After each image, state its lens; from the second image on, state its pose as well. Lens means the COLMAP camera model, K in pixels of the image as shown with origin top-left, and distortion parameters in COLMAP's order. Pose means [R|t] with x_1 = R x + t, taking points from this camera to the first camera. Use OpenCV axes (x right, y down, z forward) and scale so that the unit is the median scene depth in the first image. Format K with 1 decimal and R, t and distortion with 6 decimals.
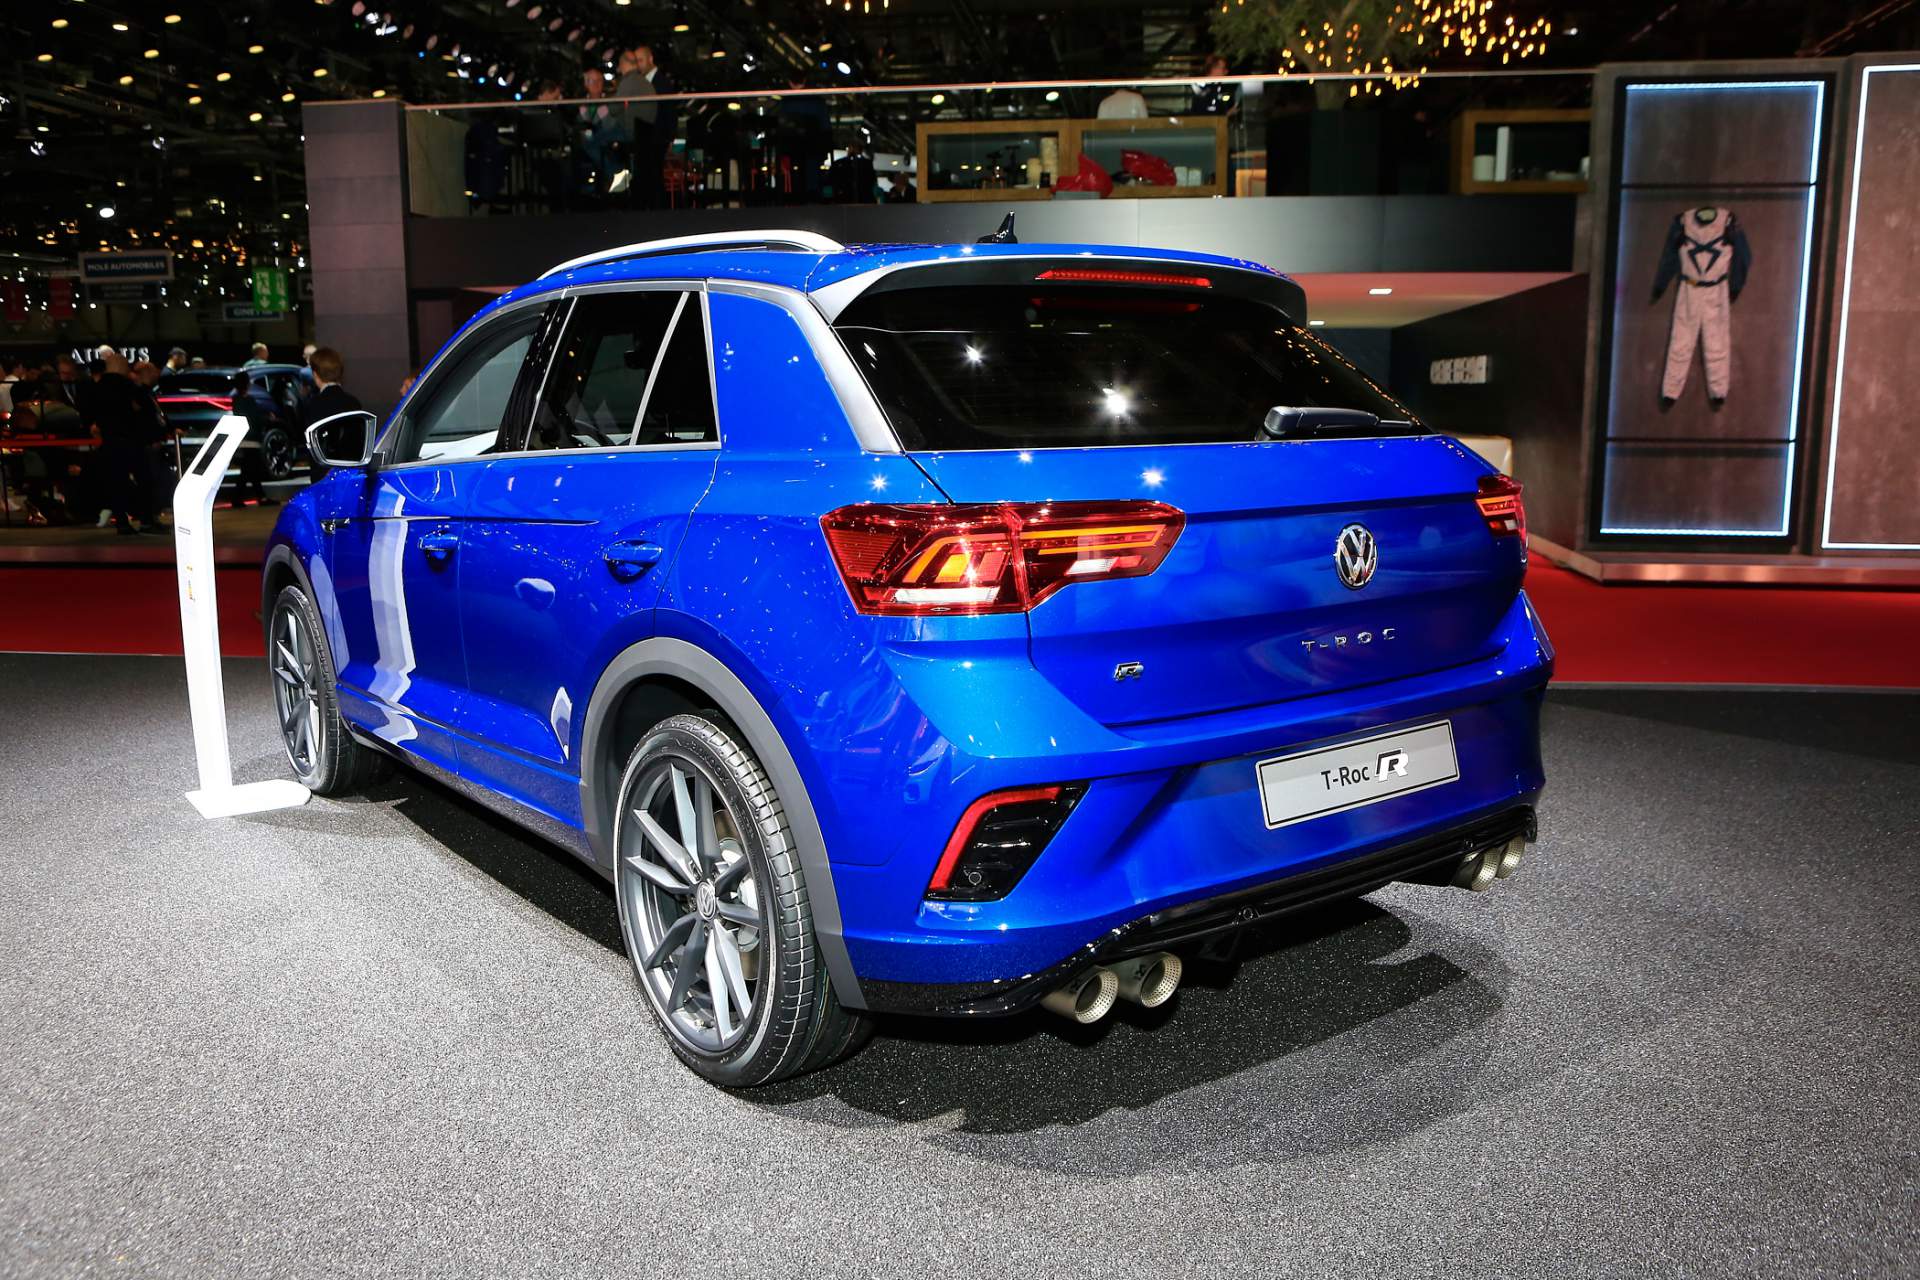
lens RADIAL K [[1571.1, 0, 960.0], [0, 1571.1, 640.0], [0, 0, 1]] dist [-0.048348, -0.000992]
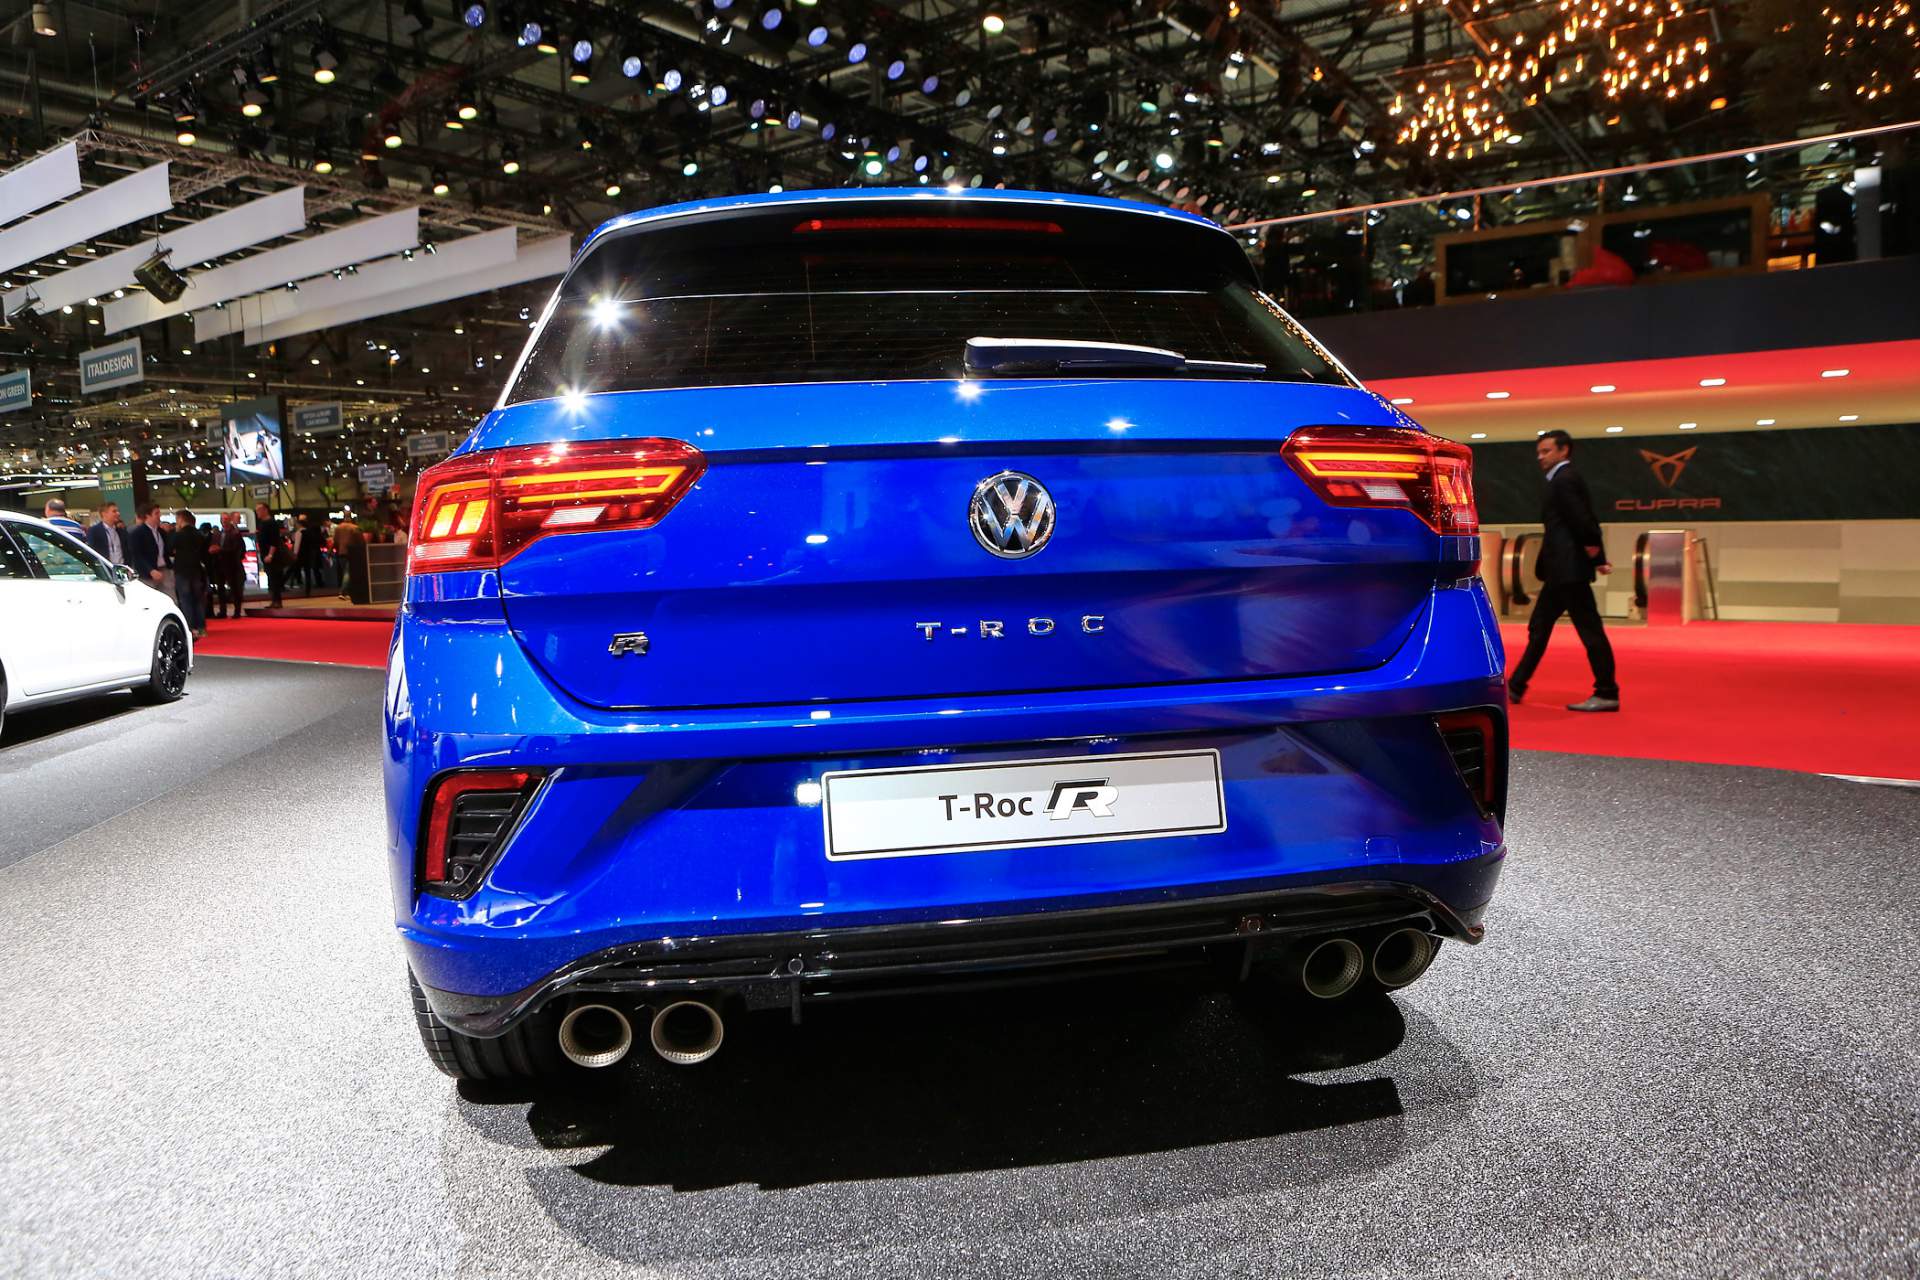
lens RADIAL K [[1324.0, 0, 960.0], [0, 1324.0, 640.0], [0, 0, 1]] dist [-0.066439, -0.000425]
pose [[0.889407, 0.024277, -0.456472, 0.513619], [-0.052827, 0.997357, -0.049887, 0.039319], [0.454054, 0.068484, 0.888338, 0.418827]]
